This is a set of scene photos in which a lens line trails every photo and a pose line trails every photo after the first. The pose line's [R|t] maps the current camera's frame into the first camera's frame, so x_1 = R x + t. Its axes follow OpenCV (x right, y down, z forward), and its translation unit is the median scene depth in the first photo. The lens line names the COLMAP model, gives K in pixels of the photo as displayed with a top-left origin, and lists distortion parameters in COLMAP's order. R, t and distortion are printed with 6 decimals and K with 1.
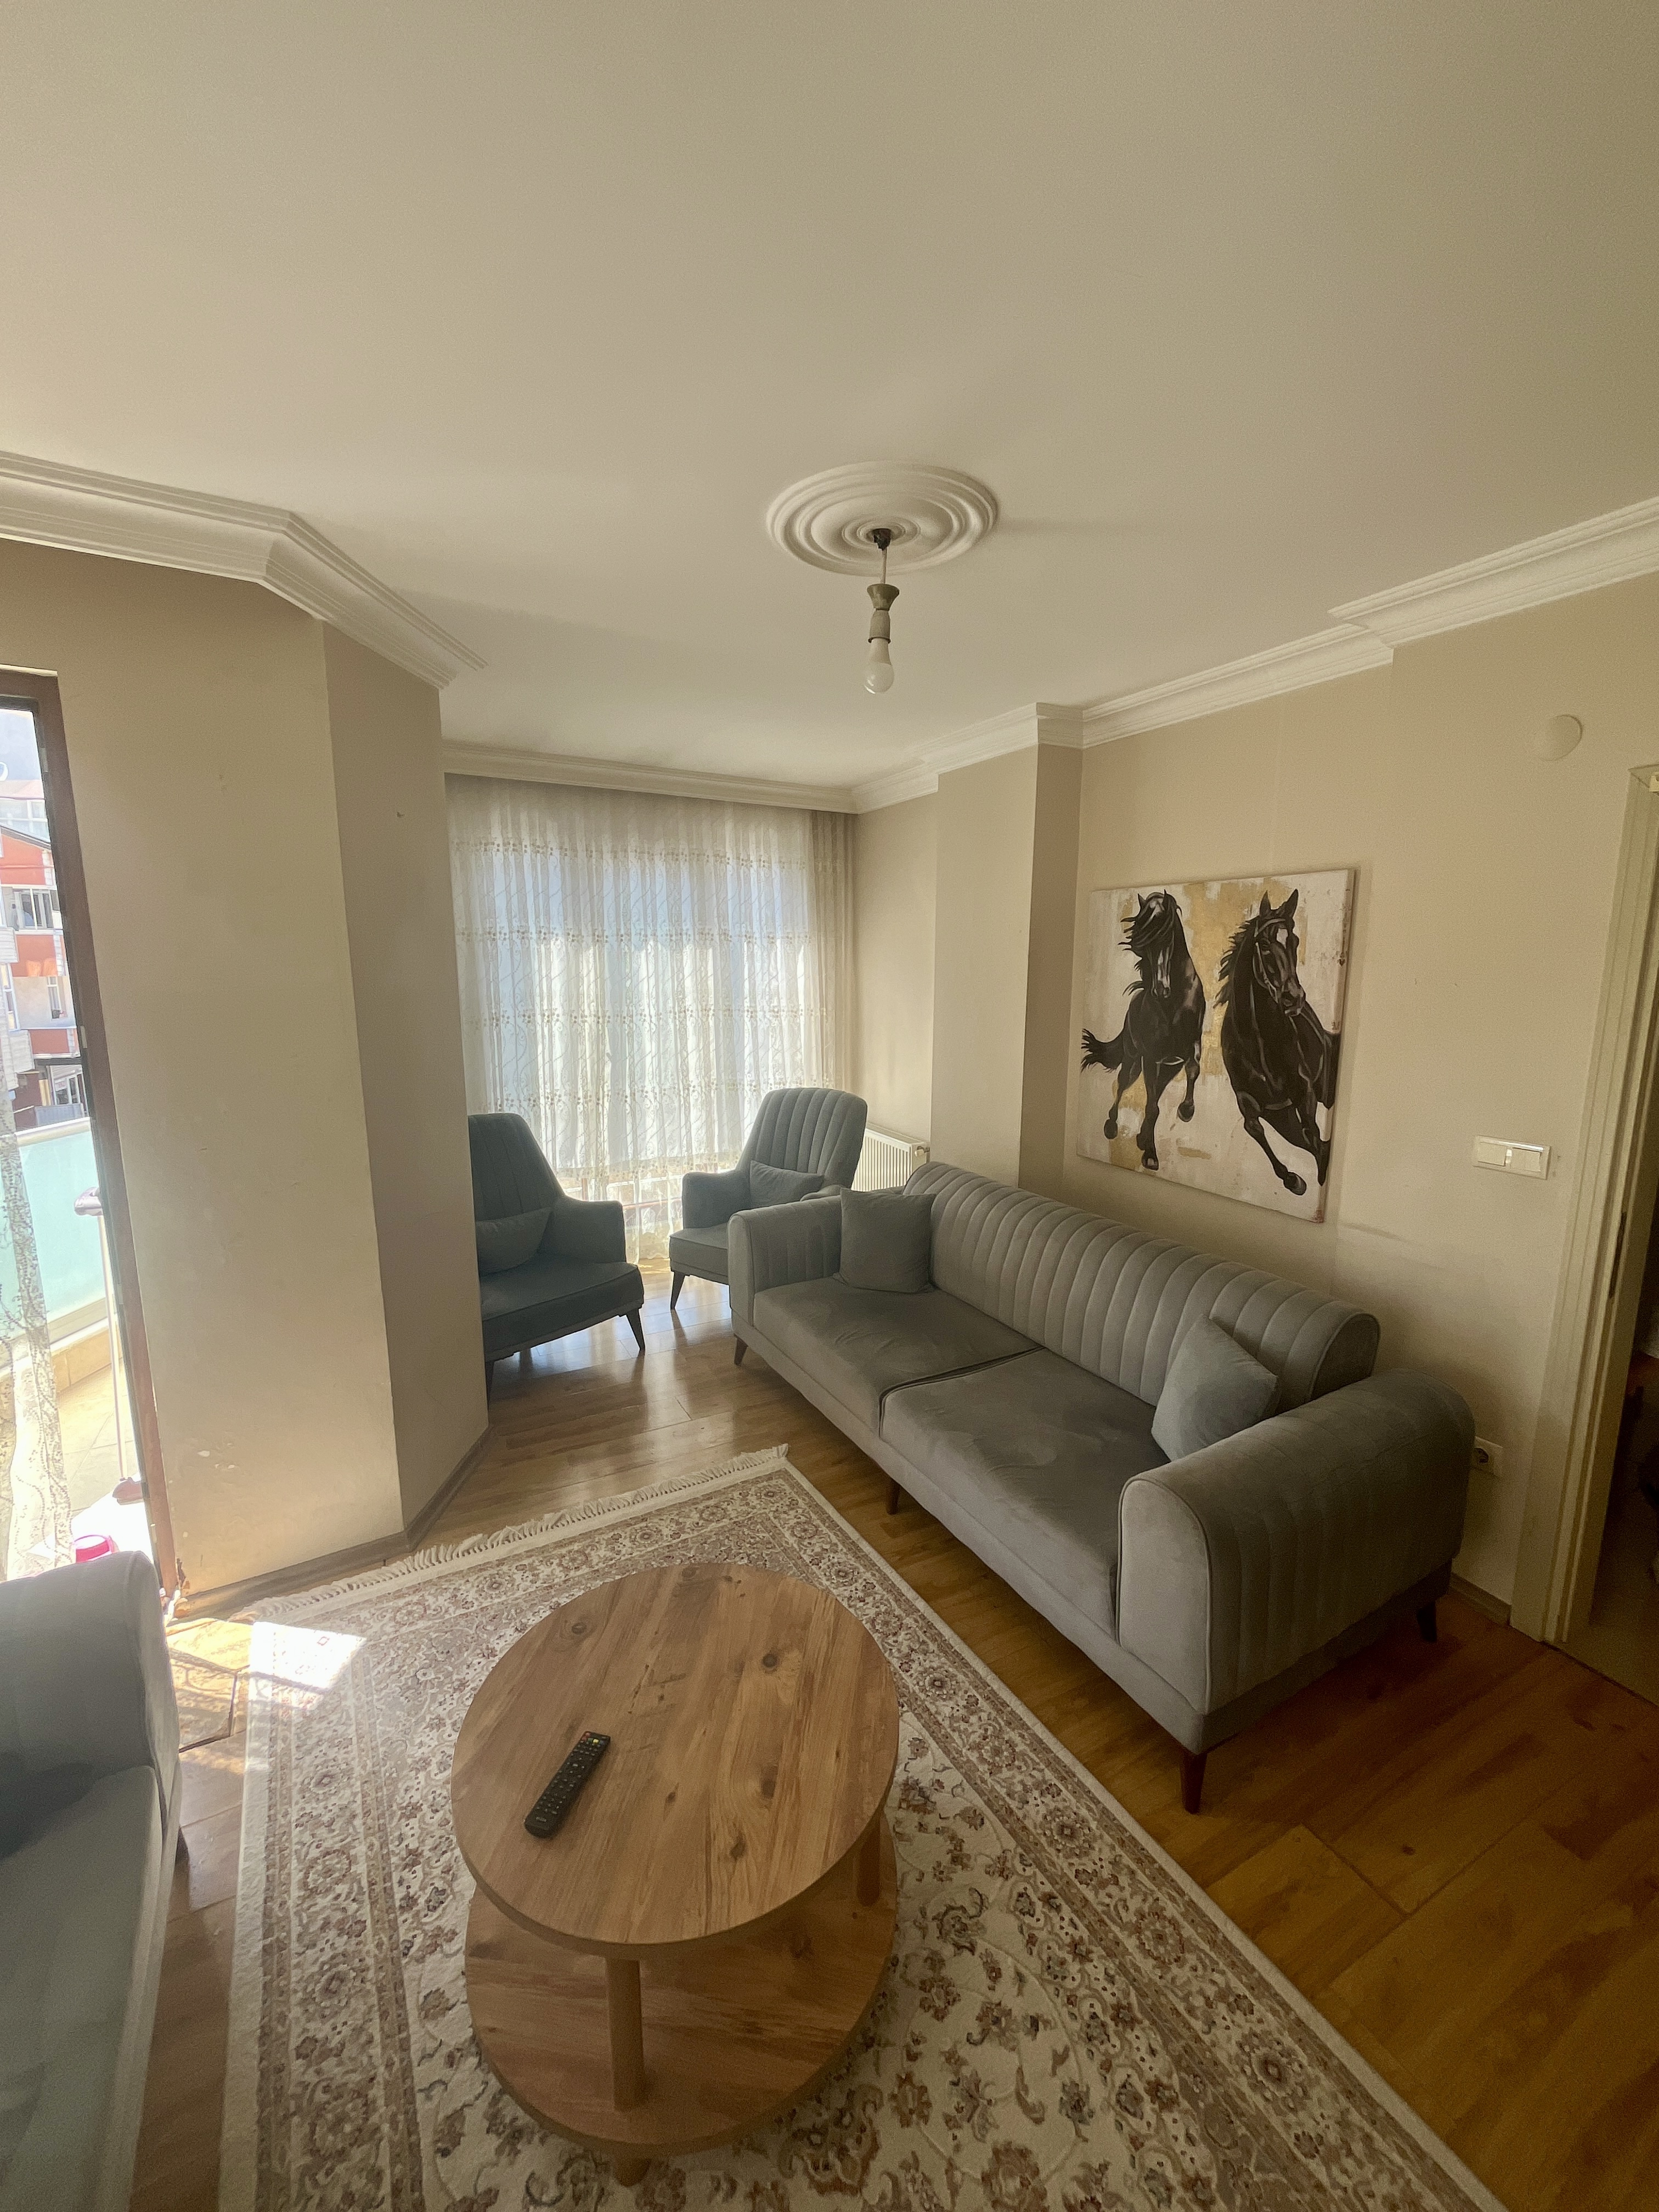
lens RADIAL K [[892.7, 0, 830.1], [0, 892.7, 1105.8], [0, 0, 1]] dist [-0.000605, 0.000310]
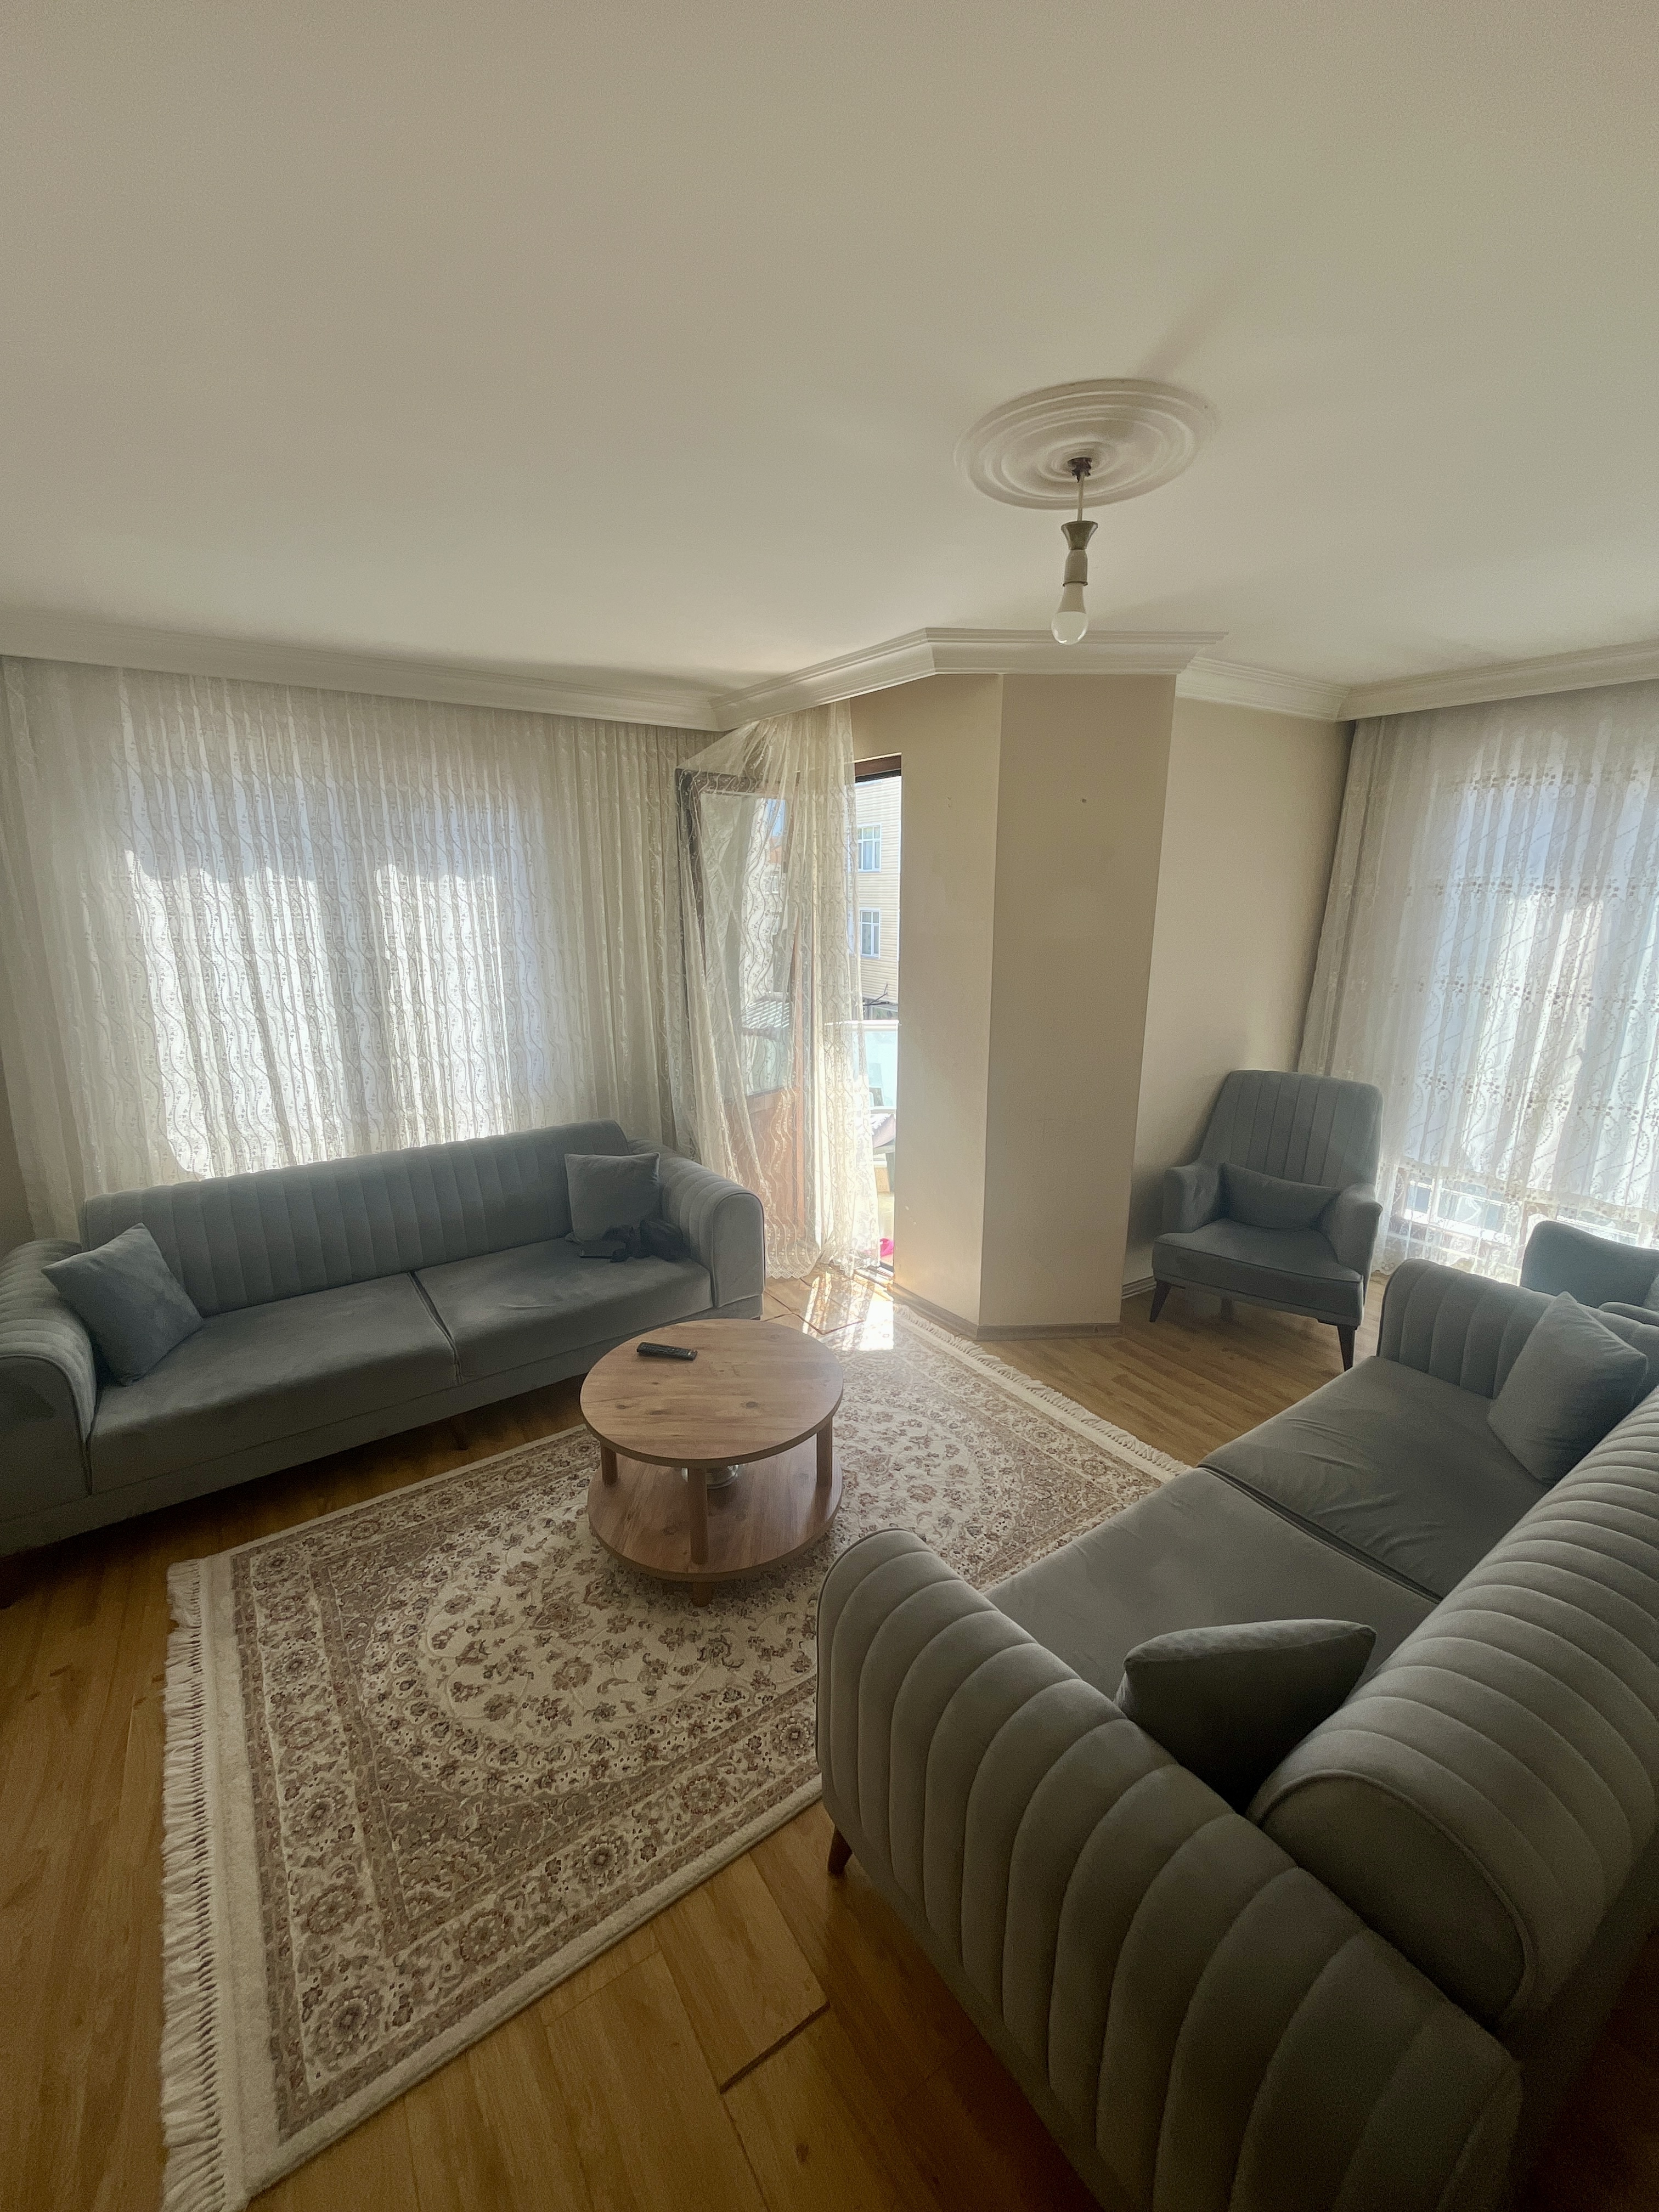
lens RADIAL K [[892.7, 0, 824.3], [0, 892.7, 1107.5], [0, 0, 1]] dist [-0.000605, 0.000310]
pose [[0.094382, 0.236097, -0.967135, 1.335632], [-0.168400, 0.961258, 0.218228, -0.207702], [0.981190, 0.142269, 0.130484, 0.906117]]
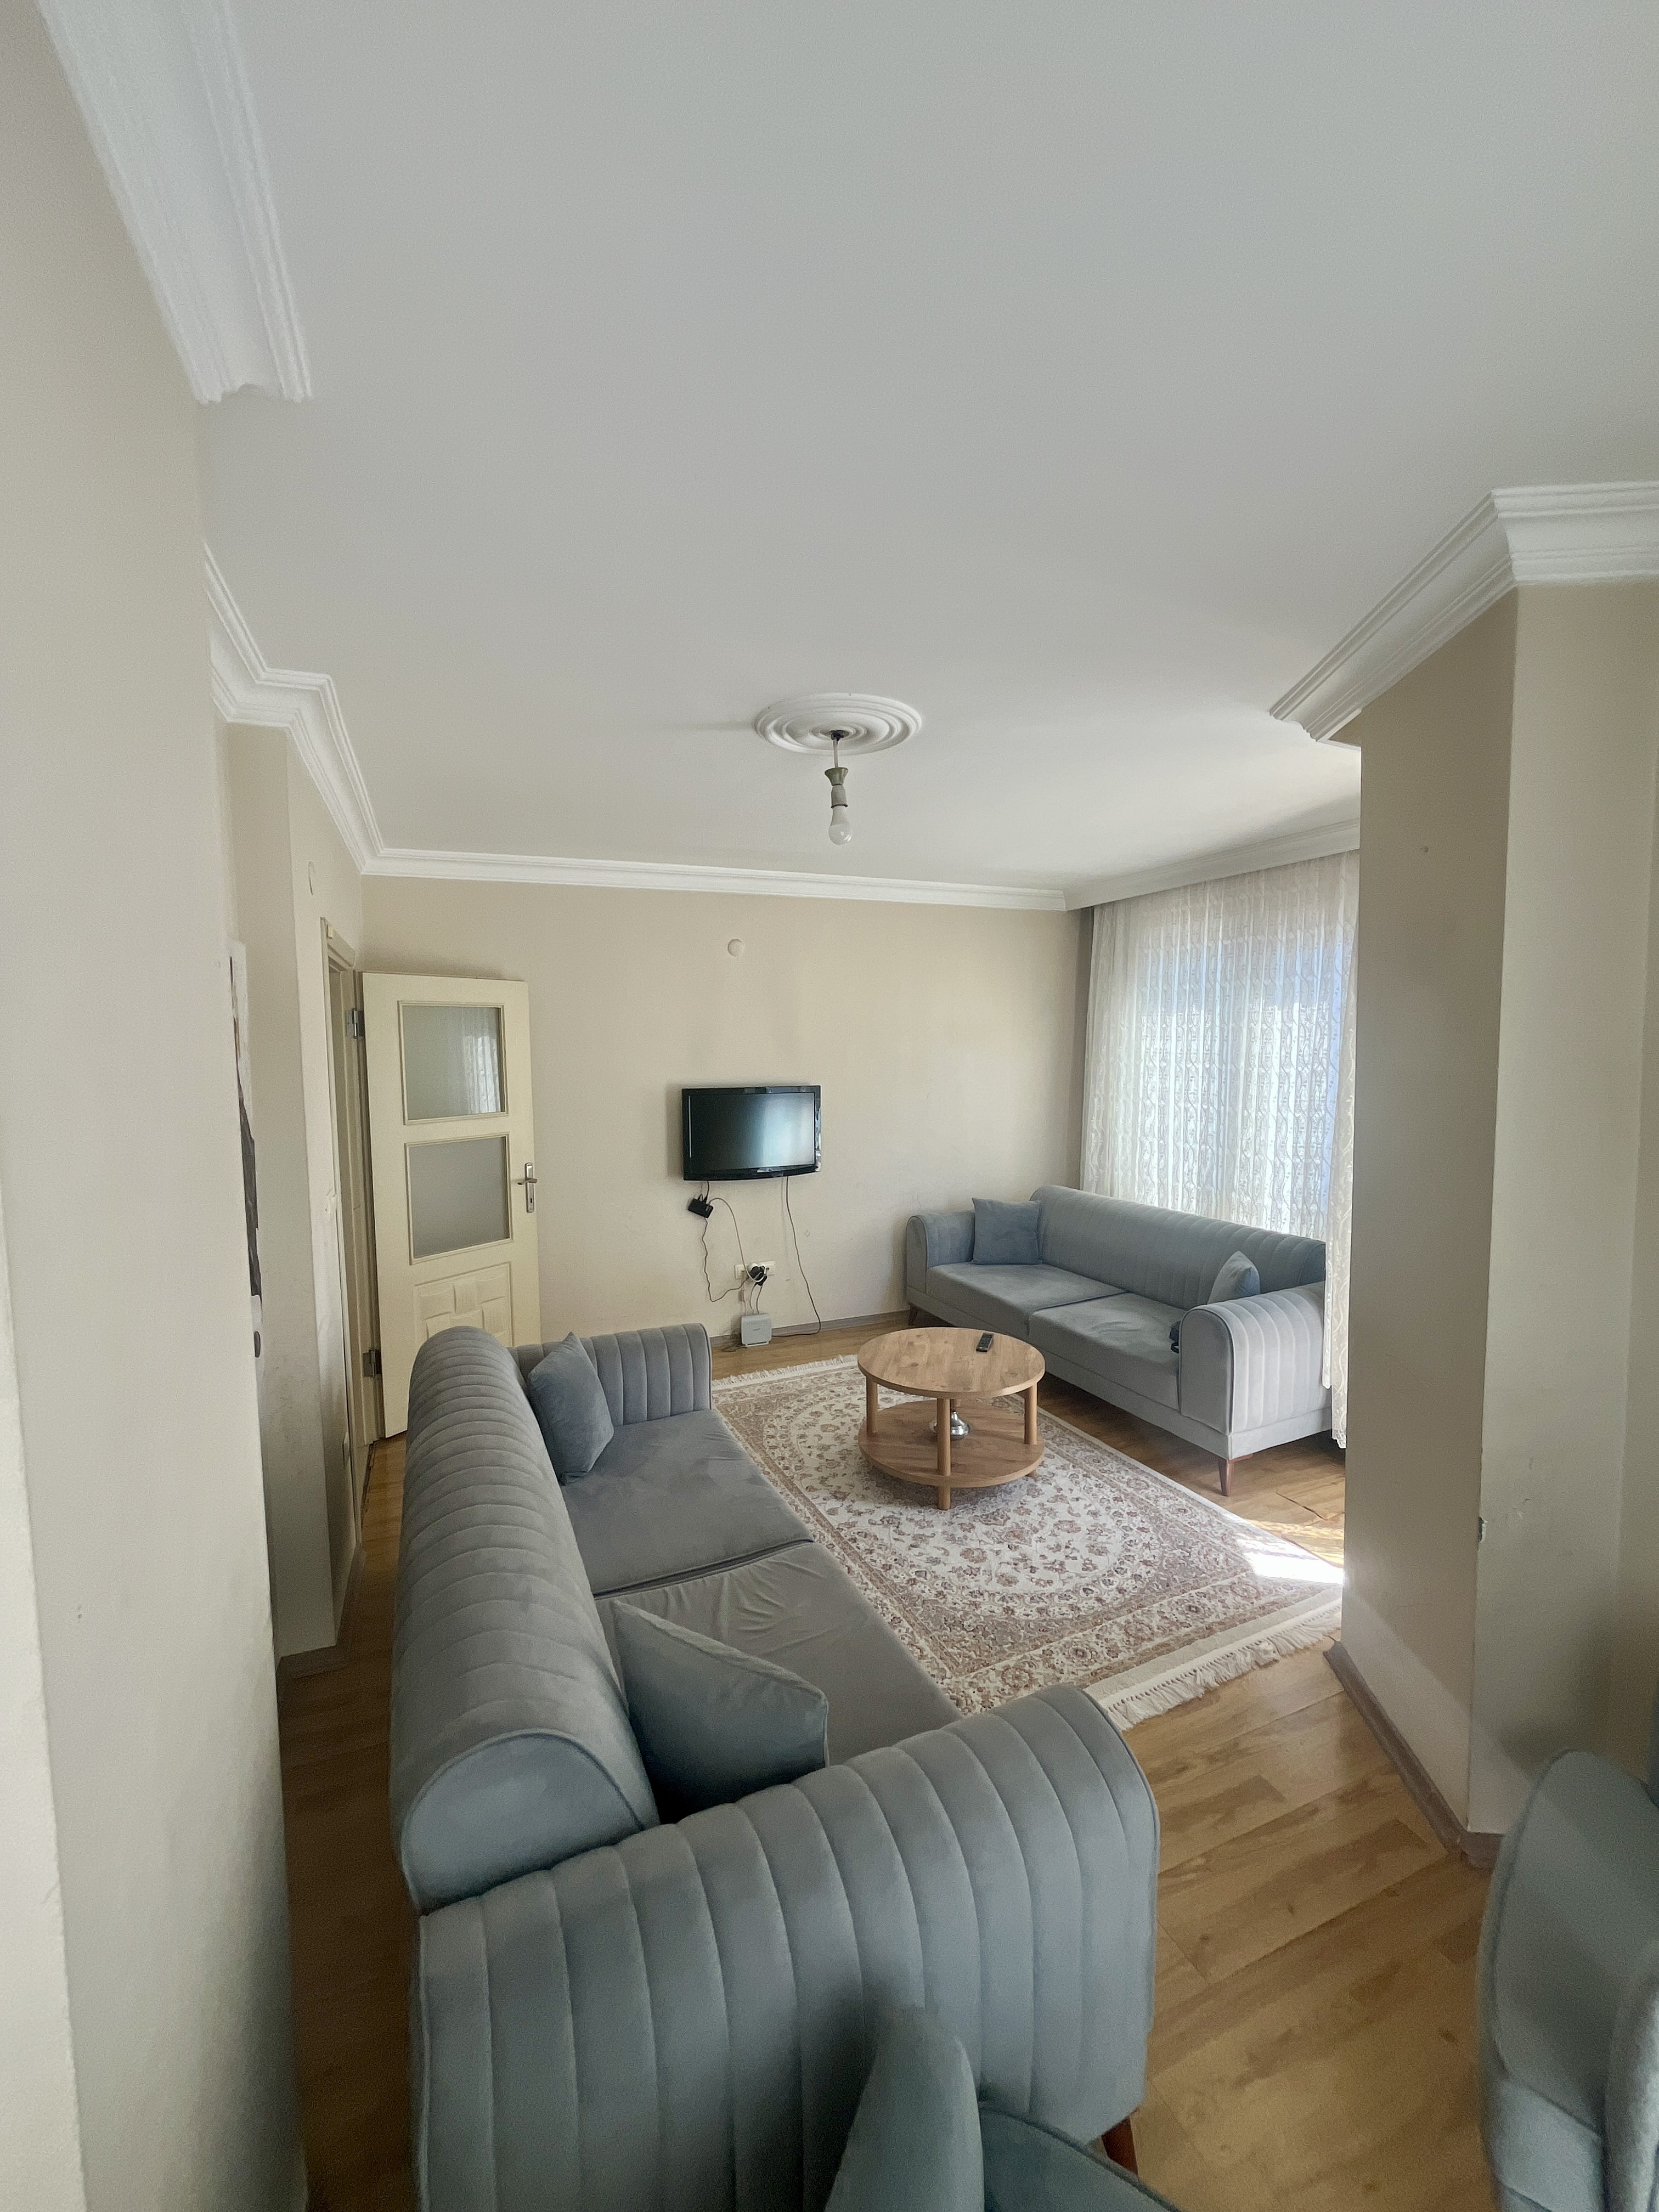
lens RADIAL K [[892.7, 0, 826.5], [0, 892.7, 1114.6], [0, 0, 1]] dist [-0.000605, 0.000310]
pose [[-0.996342, 0.008127, 0.085072, -0.046795], [0.029189, 0.967965, 0.249382, -0.522692], [-0.080320, 0.250953, -0.964661, 3.093313]]
